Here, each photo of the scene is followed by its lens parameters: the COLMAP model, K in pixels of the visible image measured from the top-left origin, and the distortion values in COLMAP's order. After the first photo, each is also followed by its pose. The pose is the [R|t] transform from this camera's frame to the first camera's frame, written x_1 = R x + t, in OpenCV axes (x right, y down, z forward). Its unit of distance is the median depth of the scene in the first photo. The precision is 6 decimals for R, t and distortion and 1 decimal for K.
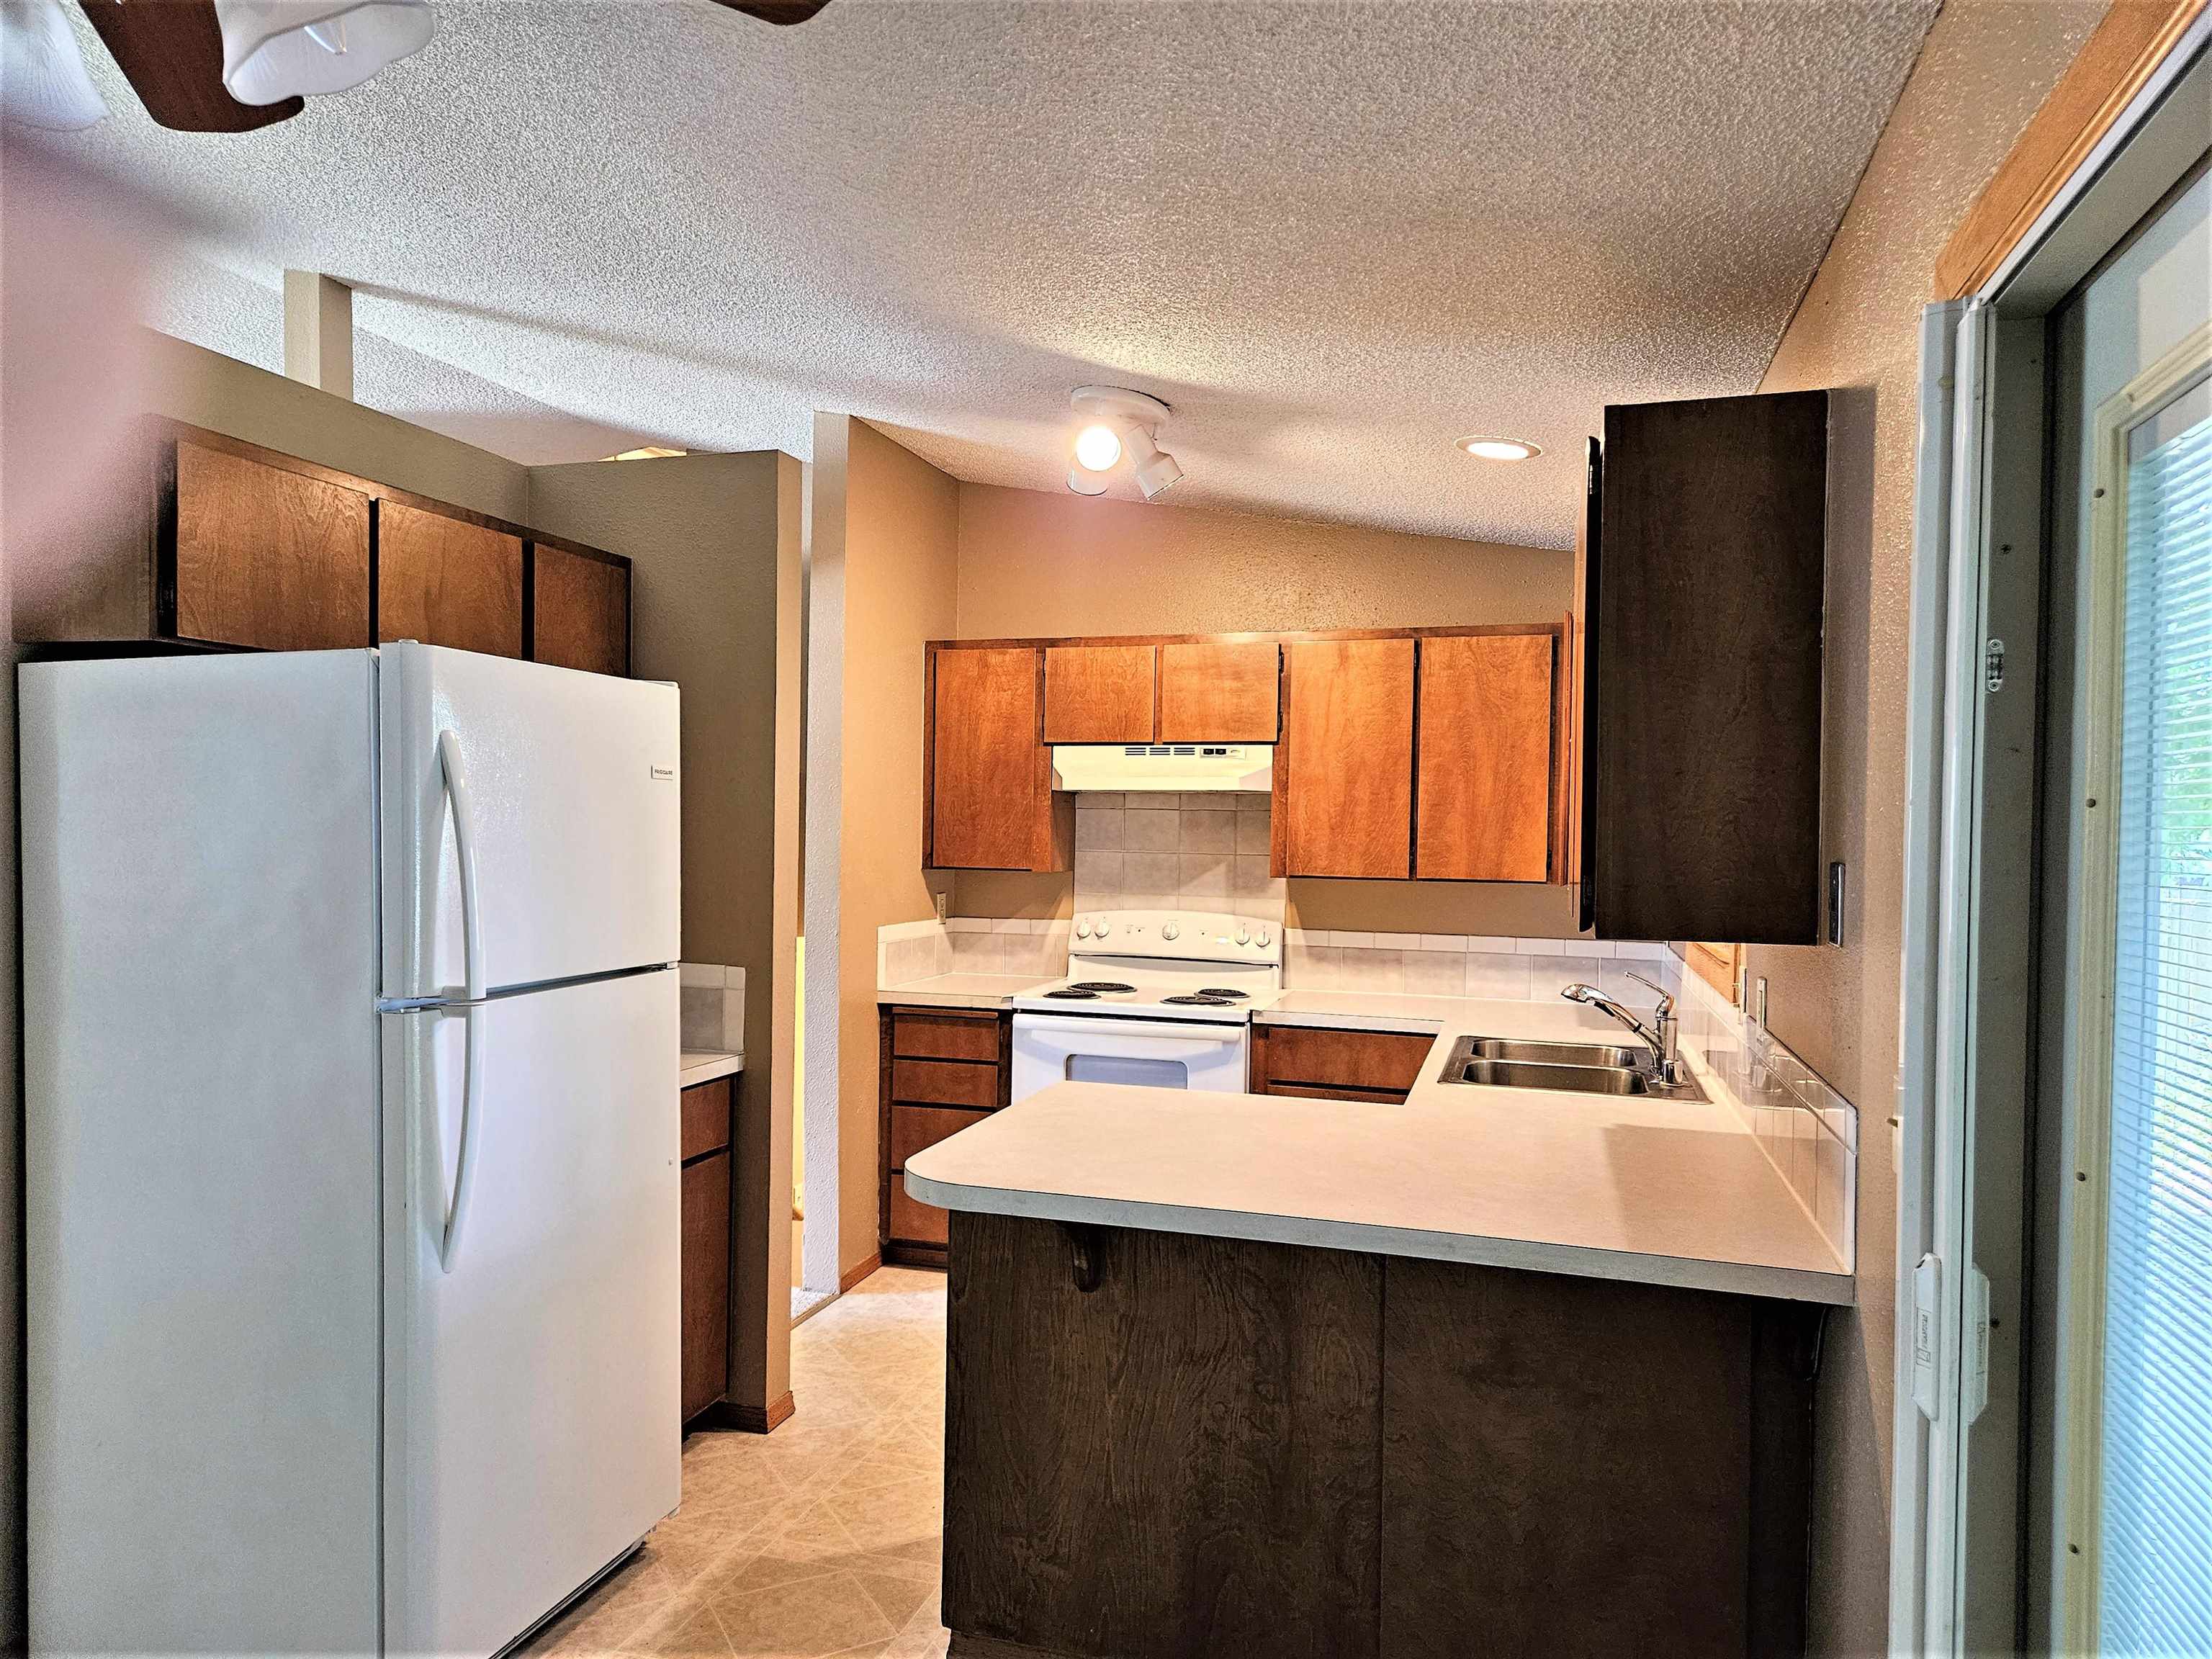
lens RADIAL K [[1513.6, 0, 1087.8], [0, 1513.6, 871.8], [0, 0, 1]] dist [0.068480, -0.052633]
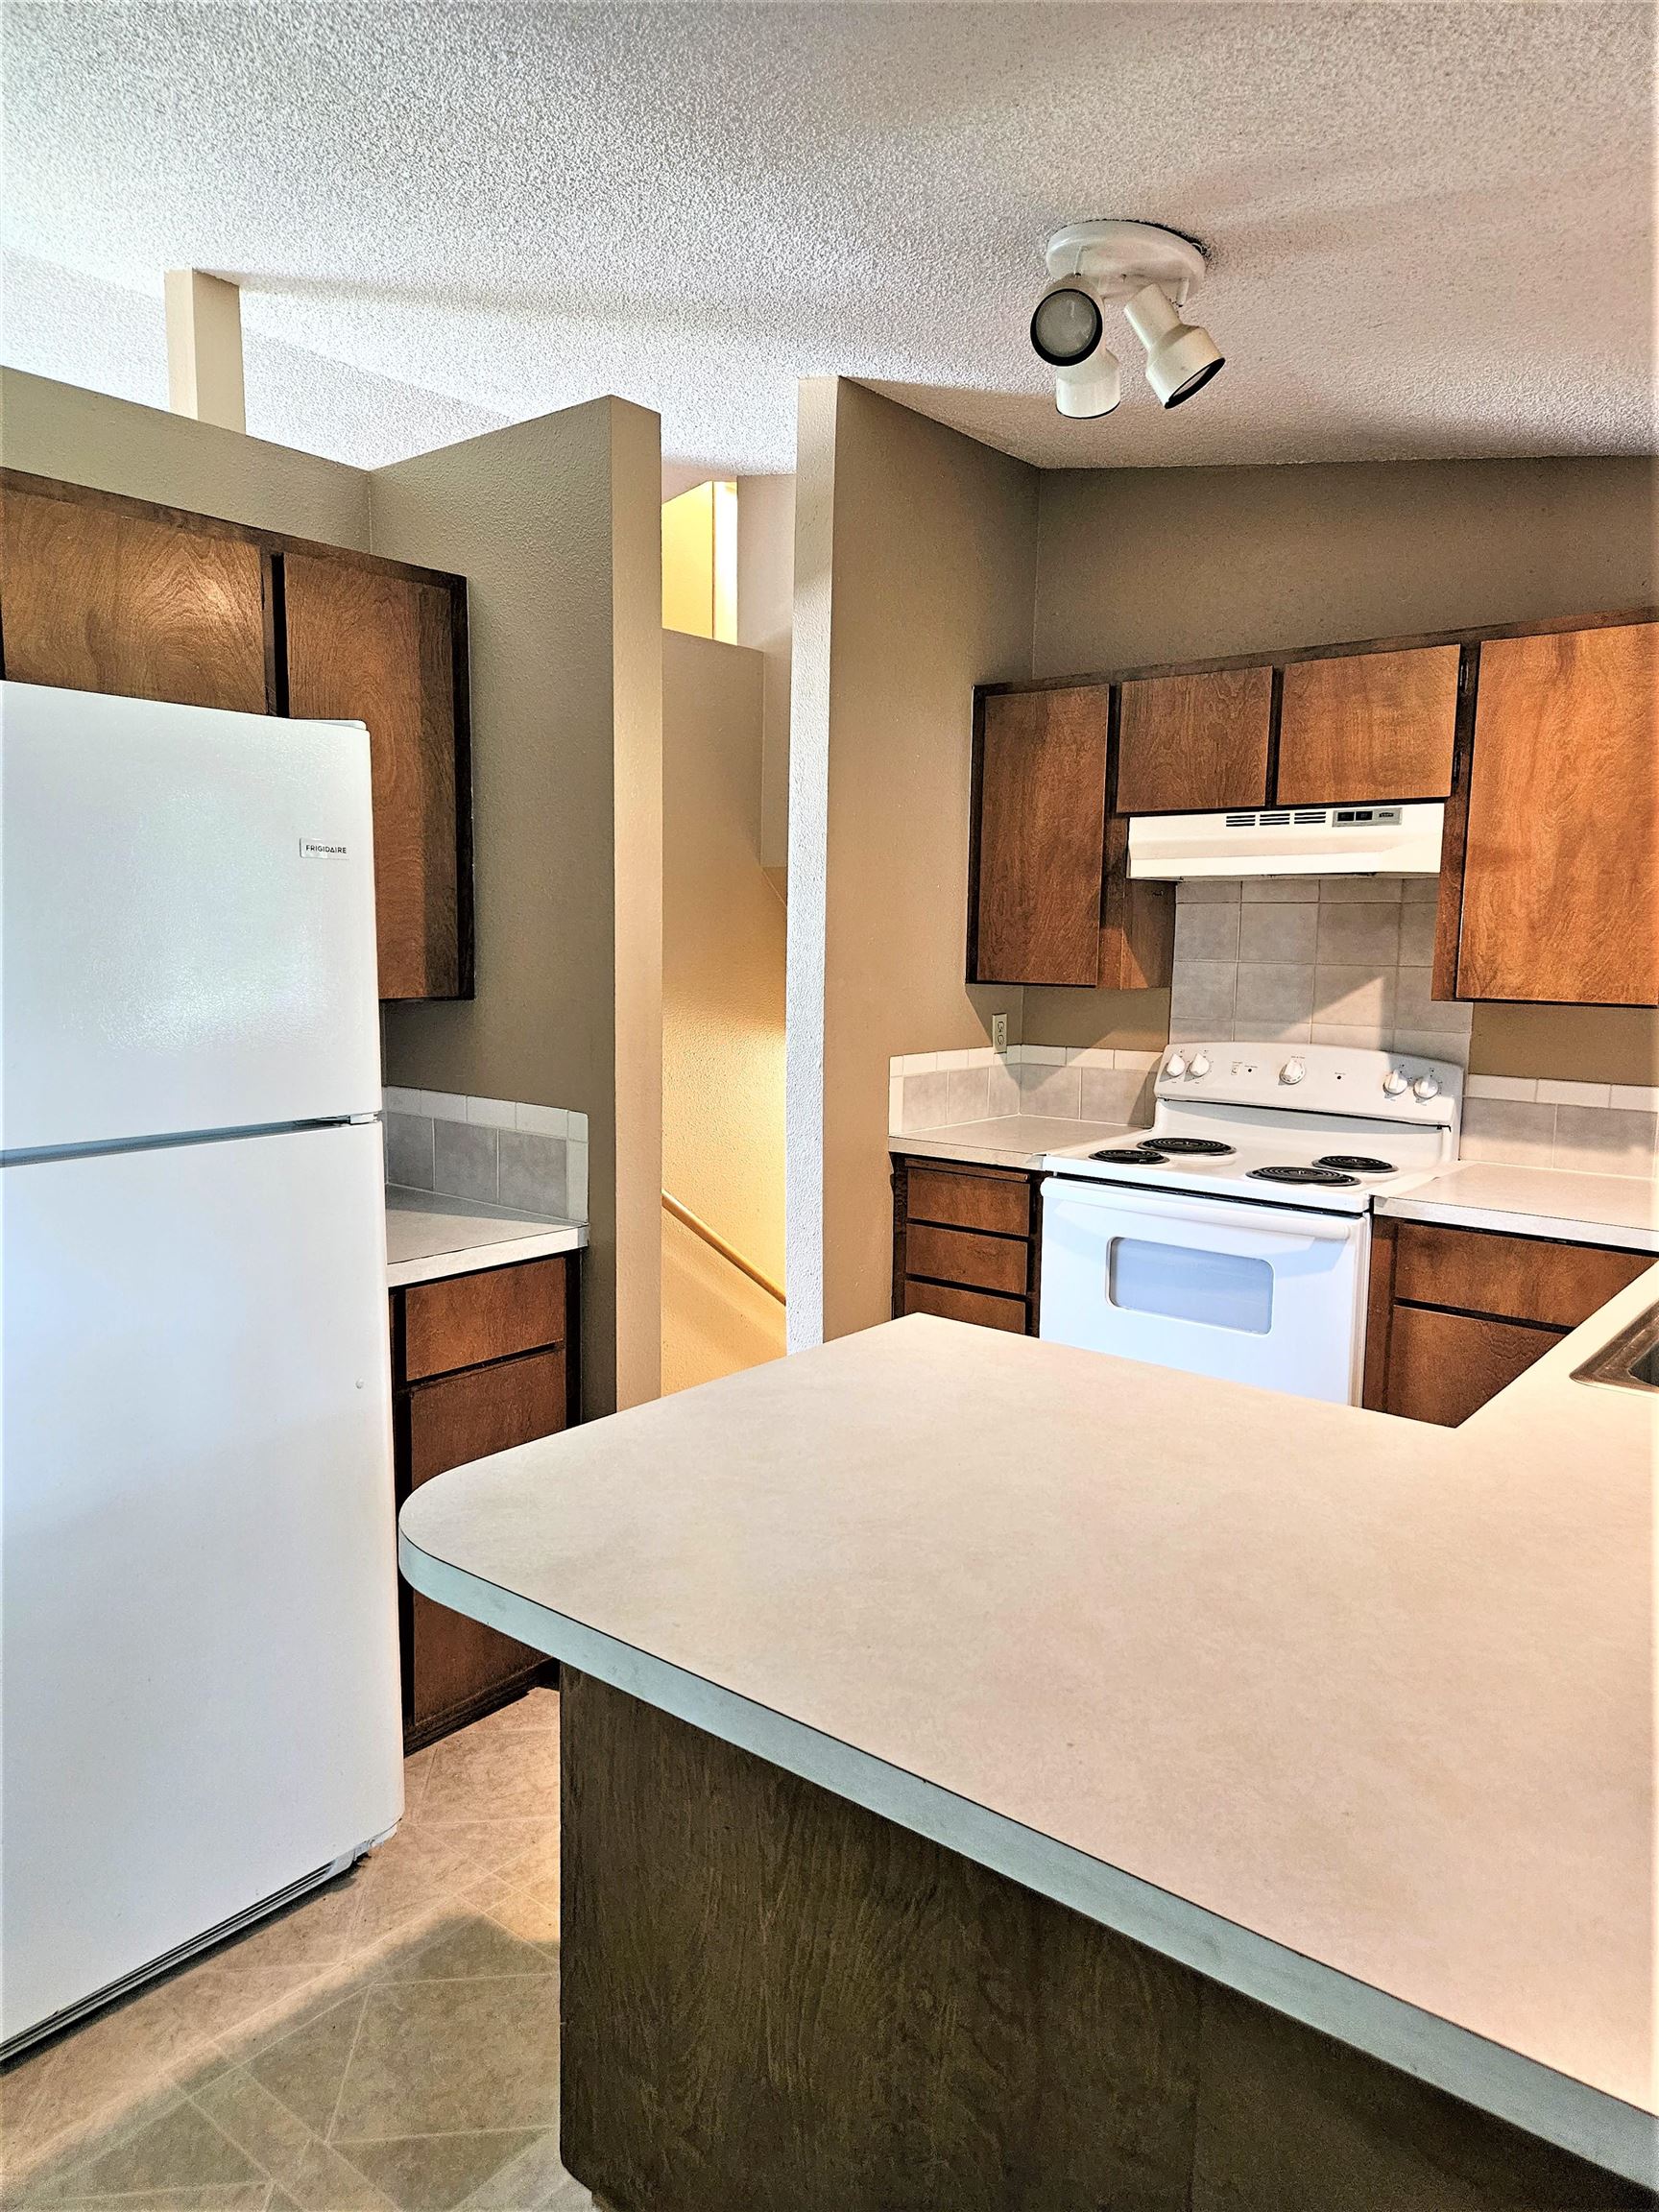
lens RADIAL K [[1513.6, 0, 796.0], [0, 1513.6, 1114.1], [0, 0, 1]] dist [0.068480, -0.052633]
pose [[0.923899, 0.042336, -0.380288, 0.120576], [-0.008331, 0.995850, 0.090624, -0.005324], [0.382547, -0.080559, 0.920417, 0.253690]]
